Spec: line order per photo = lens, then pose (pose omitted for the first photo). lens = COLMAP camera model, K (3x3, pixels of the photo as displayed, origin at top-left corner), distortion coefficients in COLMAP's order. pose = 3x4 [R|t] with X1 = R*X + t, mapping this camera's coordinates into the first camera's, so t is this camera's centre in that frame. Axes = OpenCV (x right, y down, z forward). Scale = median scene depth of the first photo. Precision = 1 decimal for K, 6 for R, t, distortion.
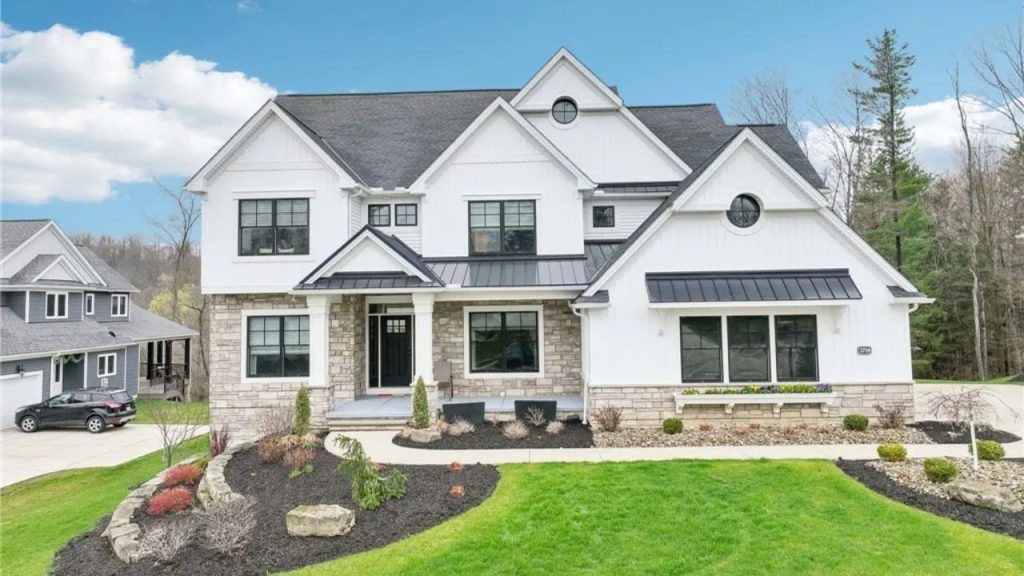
lens RADIAL K [[693.3, 0, 509.6], [0, 693.3, 294.1], [0, 0, 1]] dist [-0.013026, -0.011696]
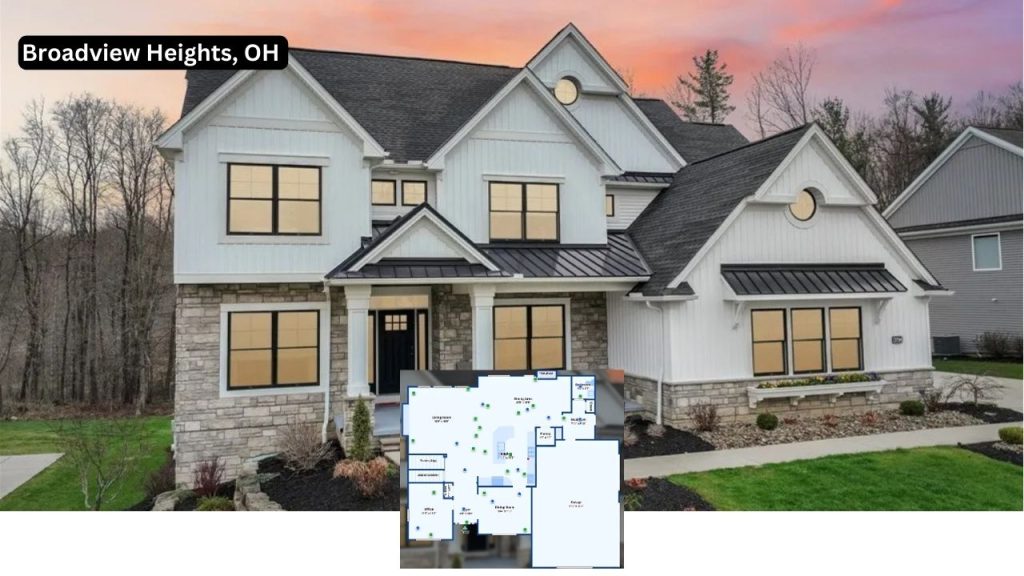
lens RADIAL K [[693.3, 0, 511.7], [0, 693.3, 282.7], [0, 0, 1]] dist [-0.013026, -0.011696]
pose [[0.945264, 0.006937, 0.326234, -0.332249], [-0.004261, 0.999951, -0.008918, 0.004272], [-0.326280, 0.007040, 0.945247, 0.153731]]
